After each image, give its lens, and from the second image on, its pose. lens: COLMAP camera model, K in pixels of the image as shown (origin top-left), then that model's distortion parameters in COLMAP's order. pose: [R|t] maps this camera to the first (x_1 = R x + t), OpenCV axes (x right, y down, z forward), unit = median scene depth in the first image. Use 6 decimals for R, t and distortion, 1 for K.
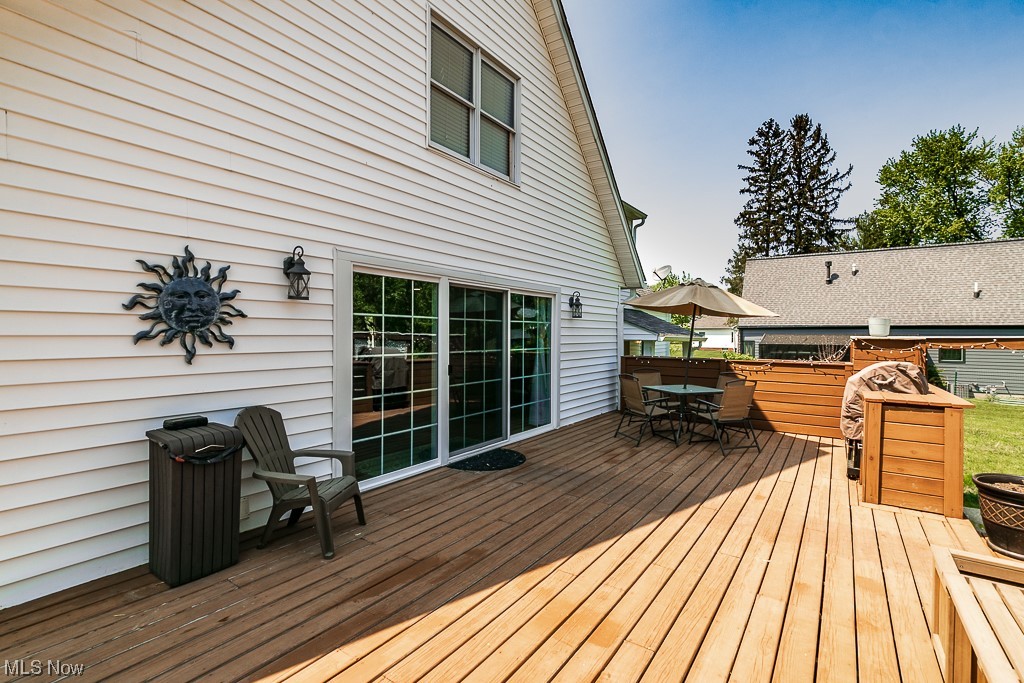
lens RADIAL K [[479.0, 0, 512.4], [0, 479.0, 336.1], [0, 0, 1]] dist [0.001914, 0.000278]
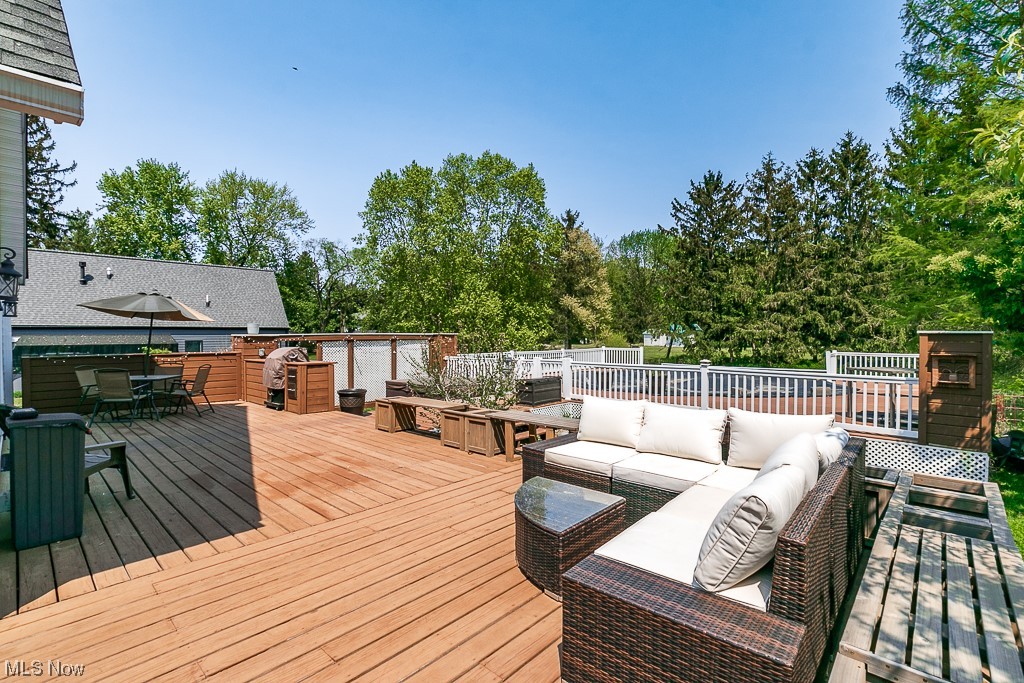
lens RADIAL K [[466.2, 0, 512.0], [0, 466.2, 341.5], [0, 0, 1]] dist [-0.002828, -0.000431]
pose [[0.146018, -0.020479, 0.989070, -0.740616], [0.009396, 0.999769, 0.019313, 0.002158], [-0.989237, 0.006473, 0.146176, -0.127051]]
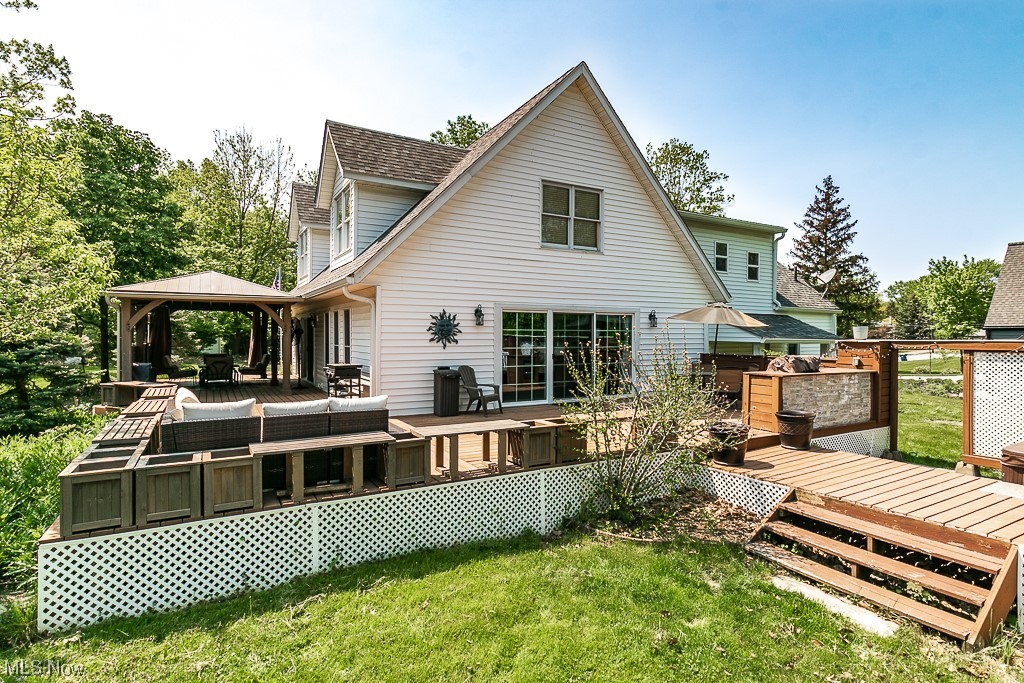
lens RADIAL K [[525.9, 0, 512.0], [0, 525.9, 341.5], [0, 0, 1]] dist [0.004902, -0.007193]
pose [[0.901184, 0.002397, -0.433430, 0.548172], [0.000713, 0.999975, 0.007011, -0.005410], [0.433436, -0.006628, 0.901160, -0.862817]]
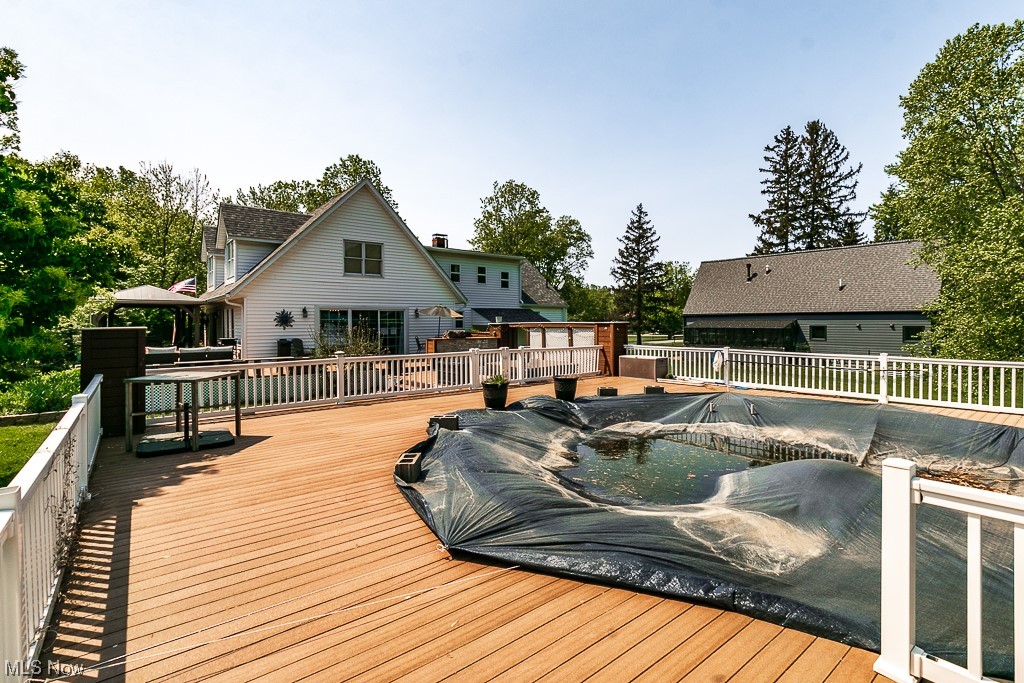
lens RADIAL K [[478.2, 0, 515.7], [0, 478.2, 327.6], [0, 0, 1]] dist [-0.000480, -0.000143]
pose [[0.958730, -0.008097, -0.284204, 1.777675], [0.010333, 0.999926, 0.006369, 0.011543], [0.284131, -0.009043, 0.958743, -1.820970]]
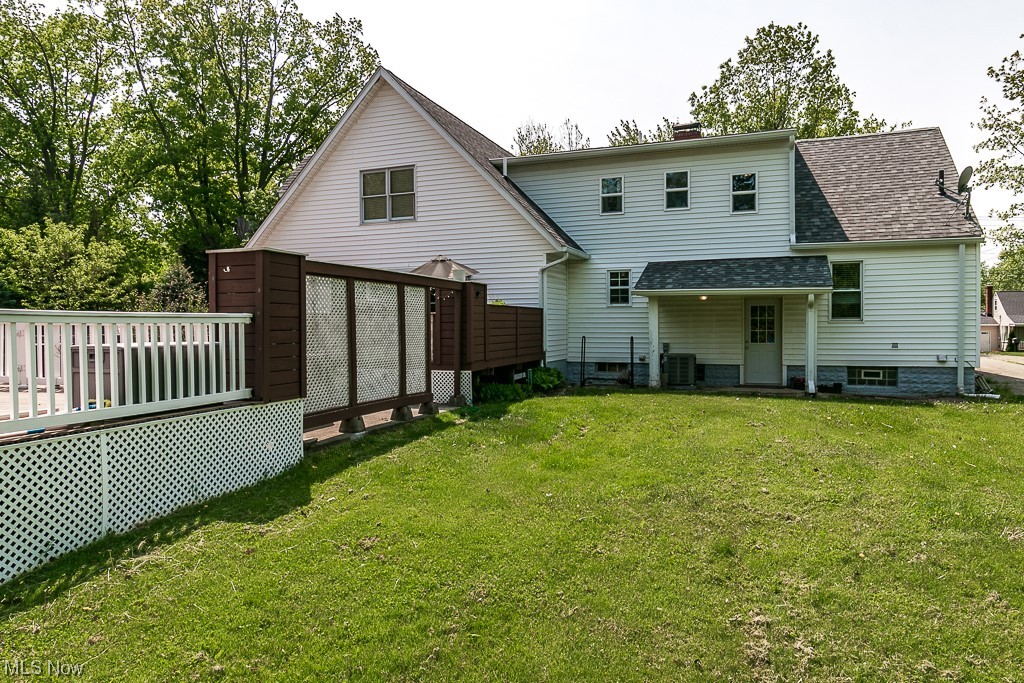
lens RADIAL K [[656.6, 0, 512.0], [0, 656.6, 341.5], [0, 0, 1]] dist [-0.001282, -0.002261]
pose [[0.239874, 0.037801, -0.970068, 2.779777], [0.009093, 0.999110, 0.041181, 0.081075], [0.970761, -0.018699, 0.239317, 0.737171]]
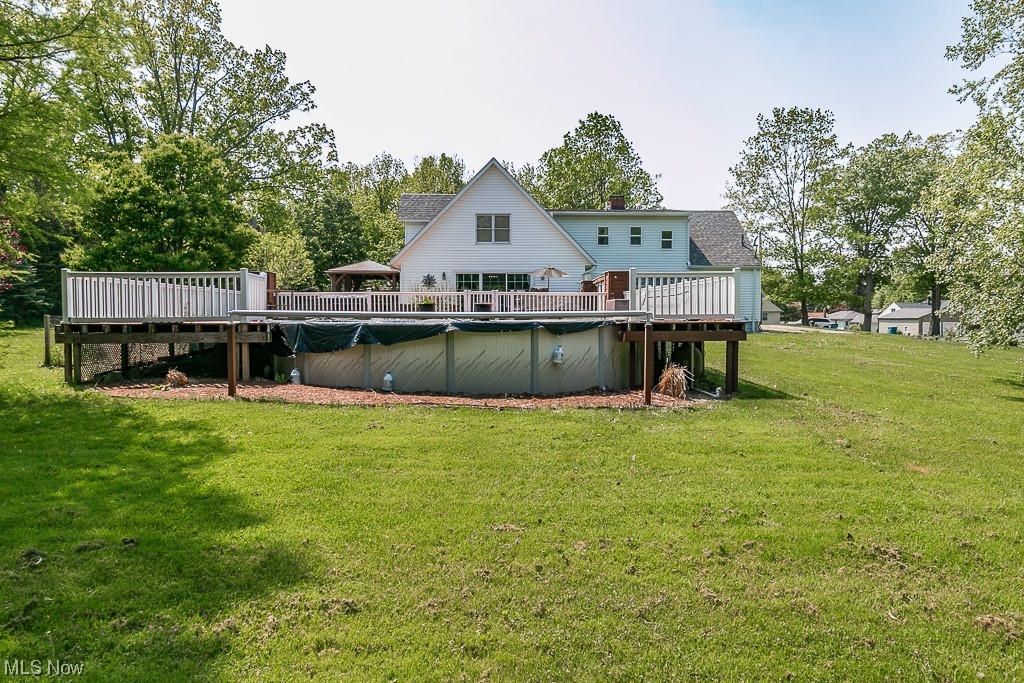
lens RADIAL K [[656.6, 0, 512.0], [0, 656.6, 341.5], [0, 0, 1]] dist [-0.001282, -0.002261]
pose [[0.598110, 0.025599, -0.801005, 4.019728], [0.003381, 0.999400, 0.034464, 0.251877], [0.801407, -0.023321, 0.597665, -1.969773]]
